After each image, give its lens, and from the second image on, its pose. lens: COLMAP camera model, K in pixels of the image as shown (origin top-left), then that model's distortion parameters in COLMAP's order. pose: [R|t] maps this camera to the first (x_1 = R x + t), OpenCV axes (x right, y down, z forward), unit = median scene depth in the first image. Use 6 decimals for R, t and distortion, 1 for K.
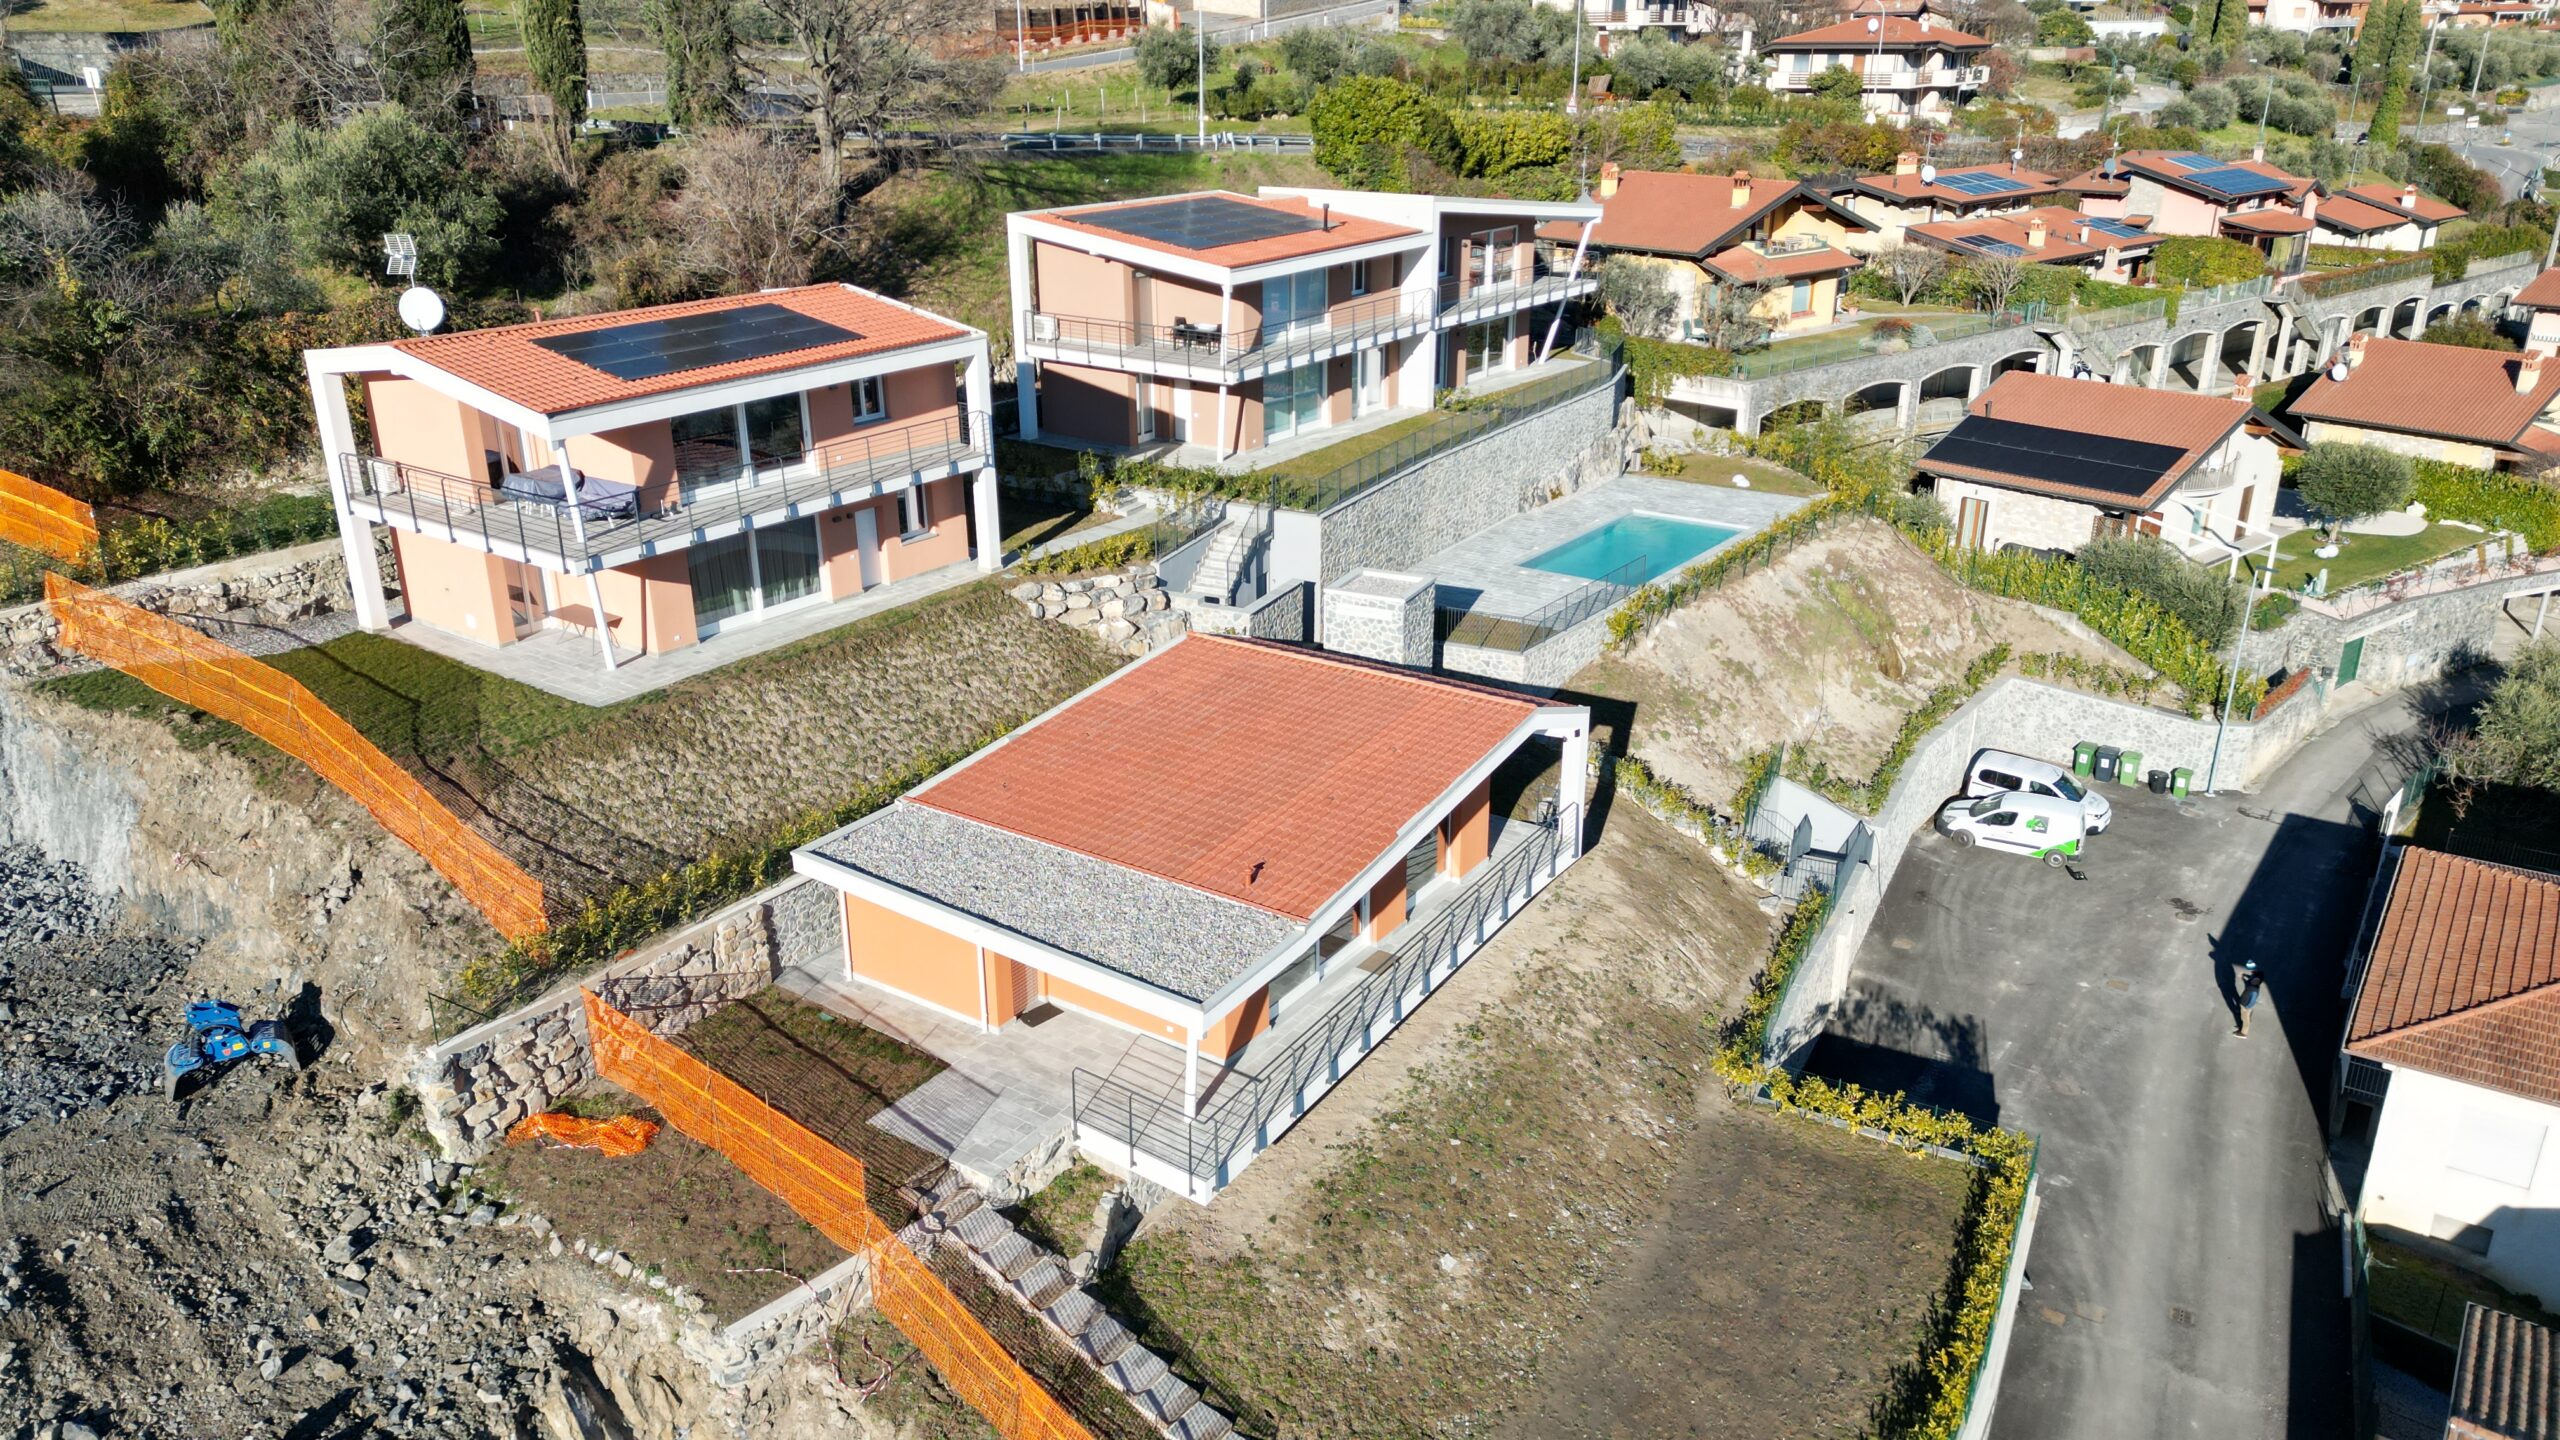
lens RADIAL K [[1788.5, 0, 1275.2], [0, 1788.5, 717.2], [0, 0, 1]] dist [0.088470, -0.082705]
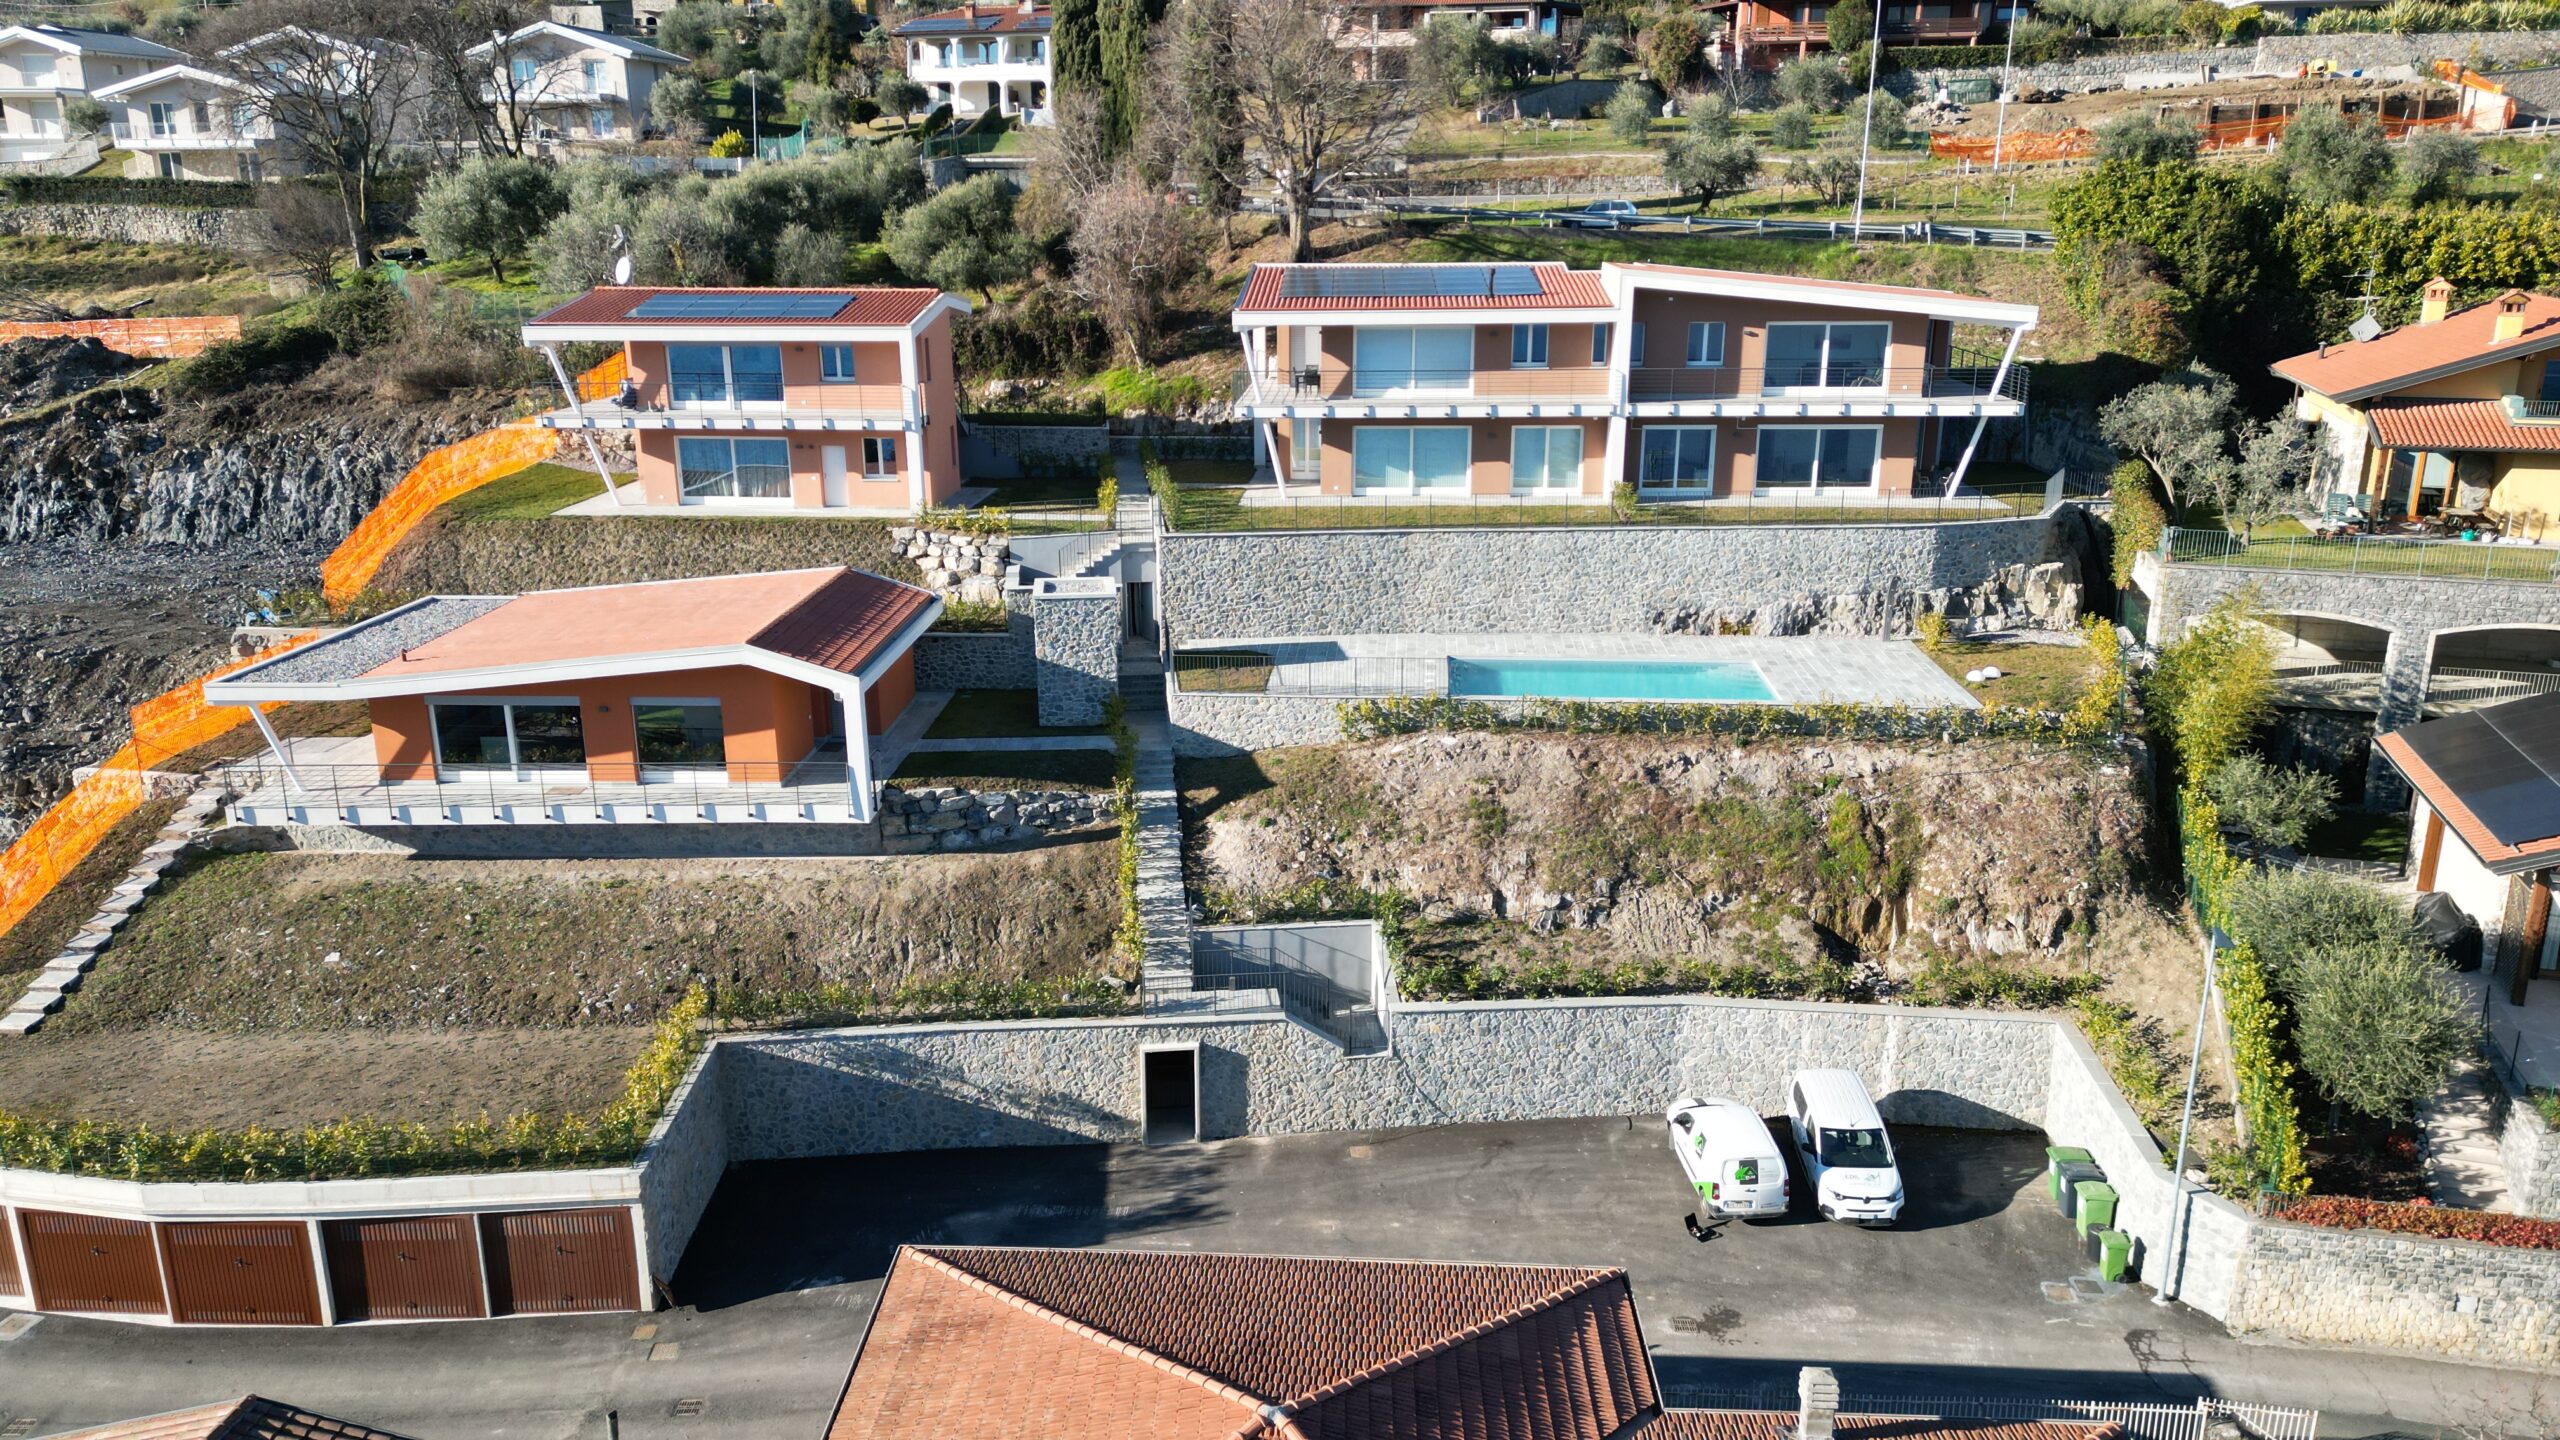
lens RADIAL K [[1788.5, 0, 1271.4], [0, 1788.5, 710.2], [0, 0, 1]] dist [0.088470, -0.082705]
pose [[0.526101, 0.236578, -0.816853, 1.098226], [-0.301857, 0.949931, 0.080708, -0.137159], [0.795047, 0.204112, 0.571172, 0.541279]]
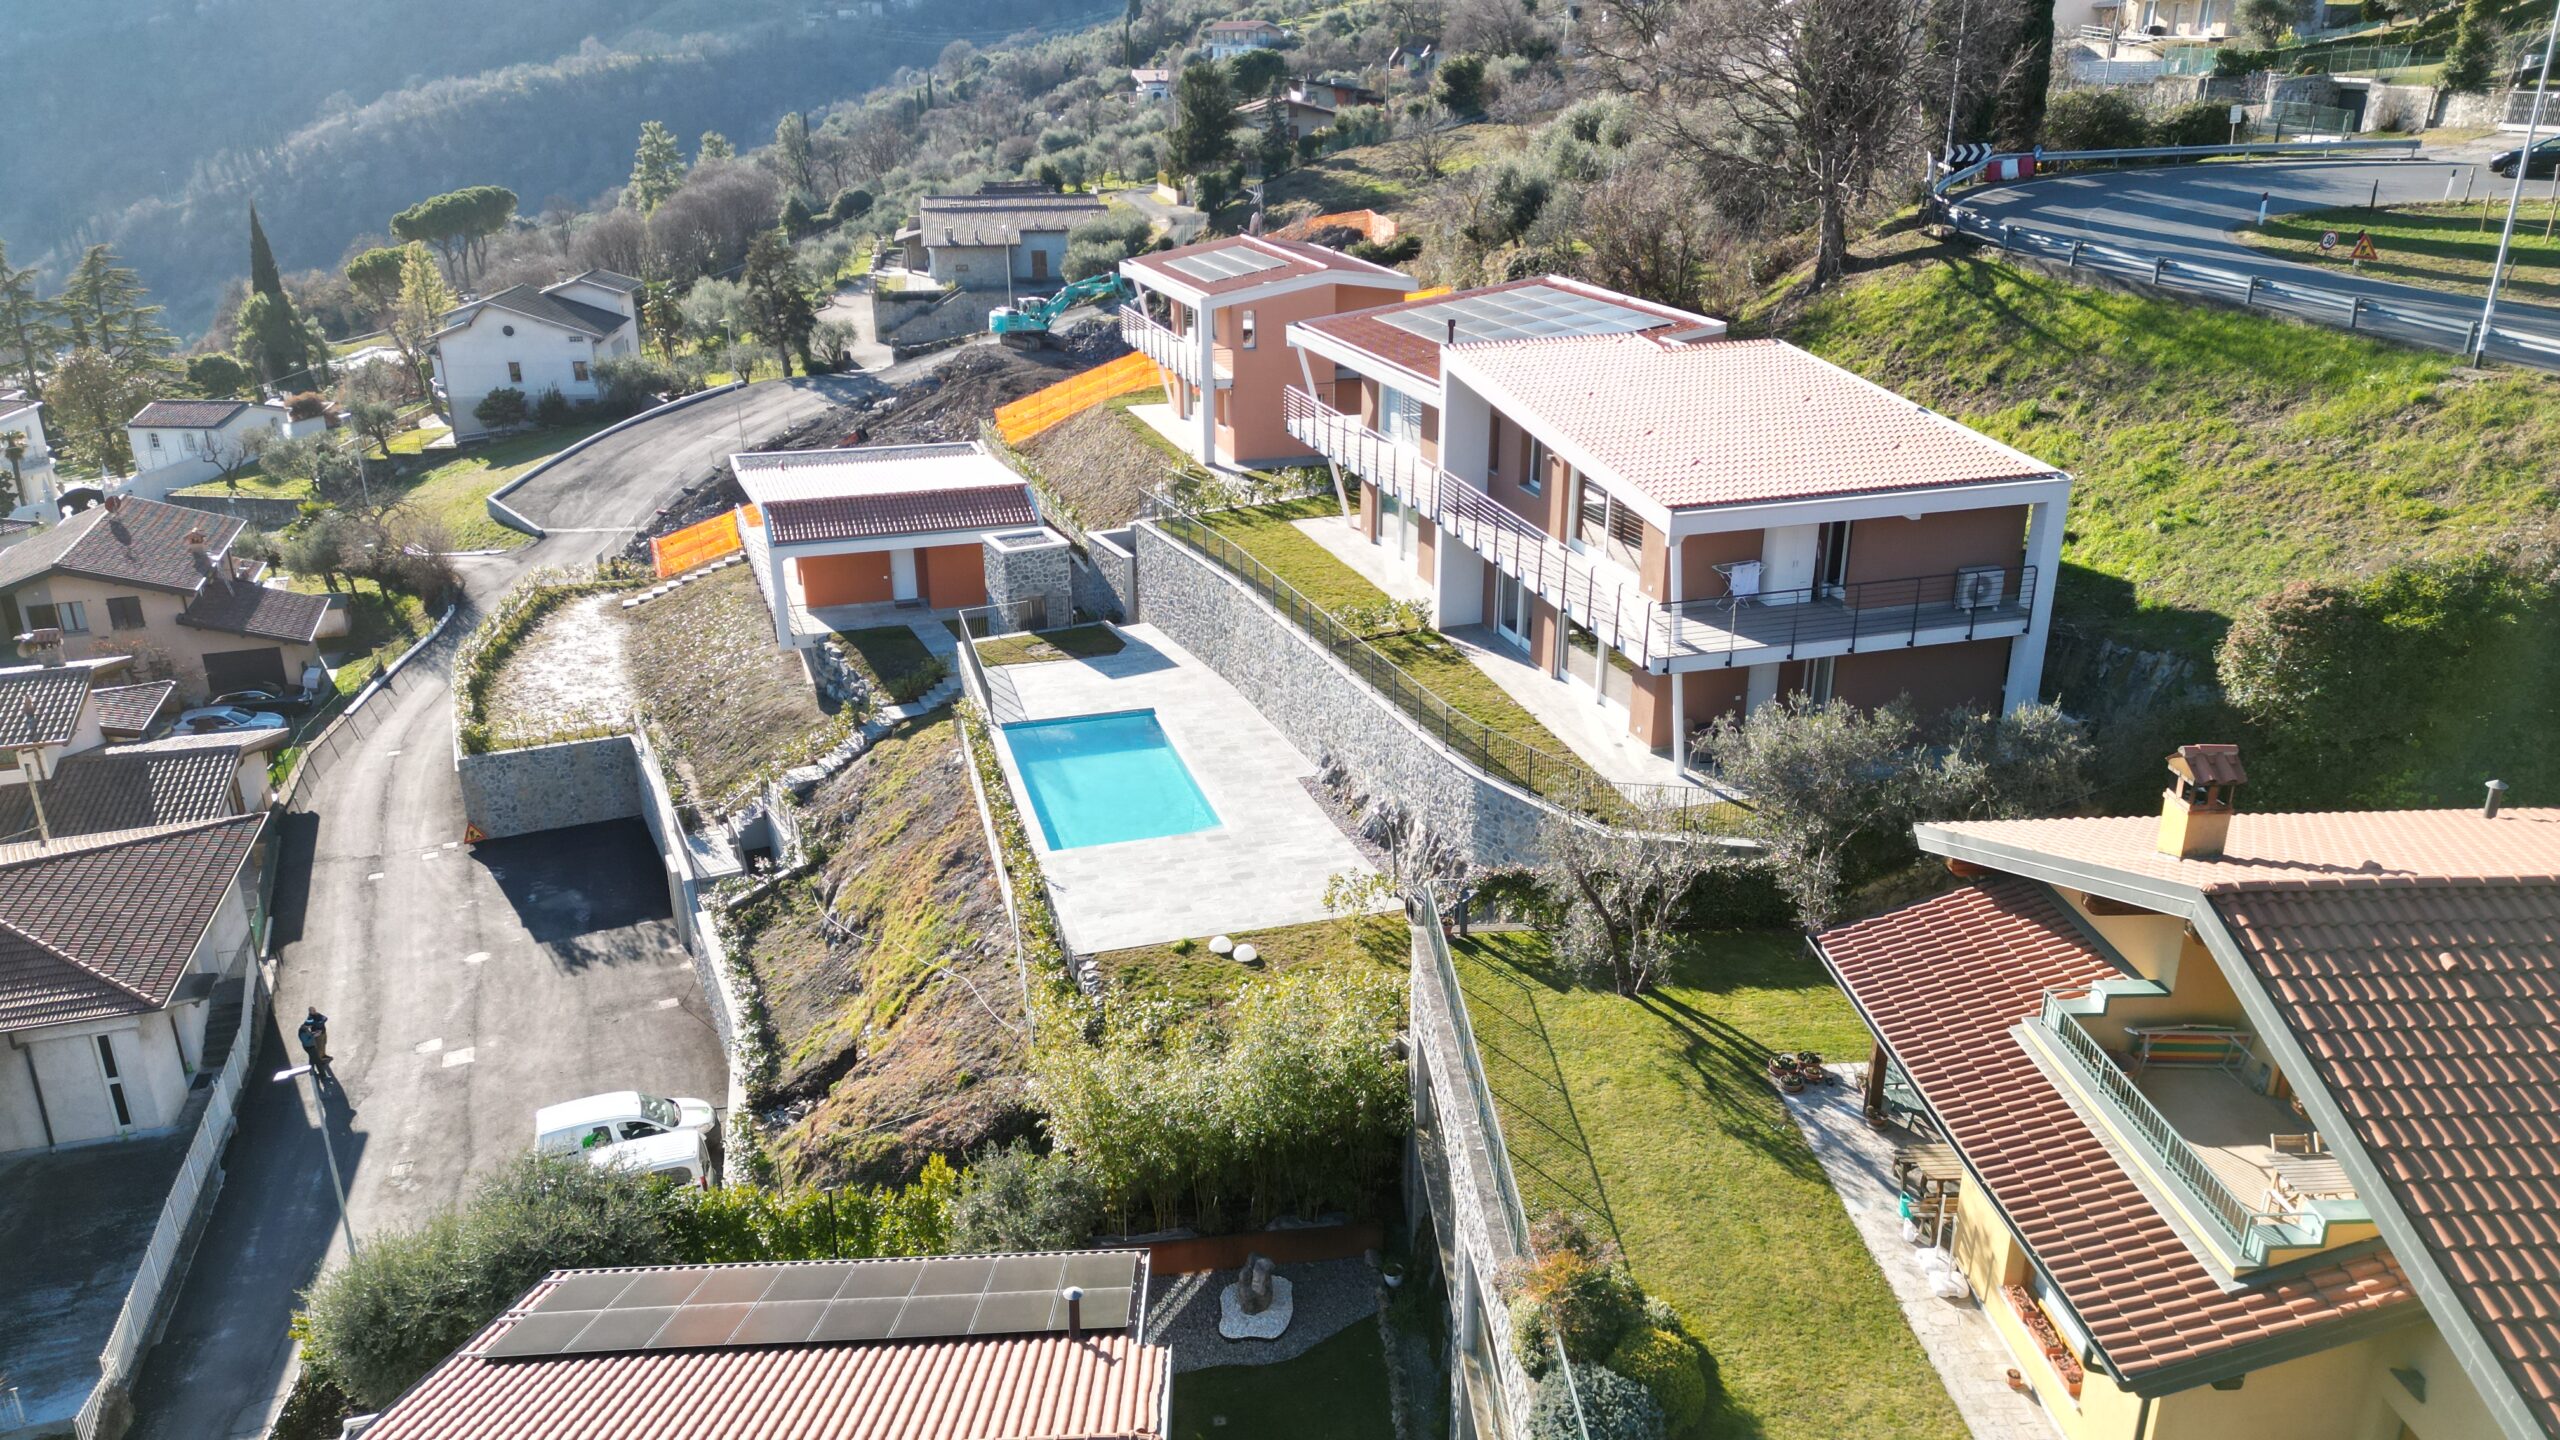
lens RADIAL K [[1788.5, 0, 1265.6], [0, 1788.5, 713.6], [0, 0, 1]] dist [0.088470, -0.082705]
pose [[-0.614466, 0.286053, -0.735259, 0.982348], [-0.273972, 0.796588, 0.538876, -0.752831], [0.739846, 0.532561, -0.411105, 1.844593]]
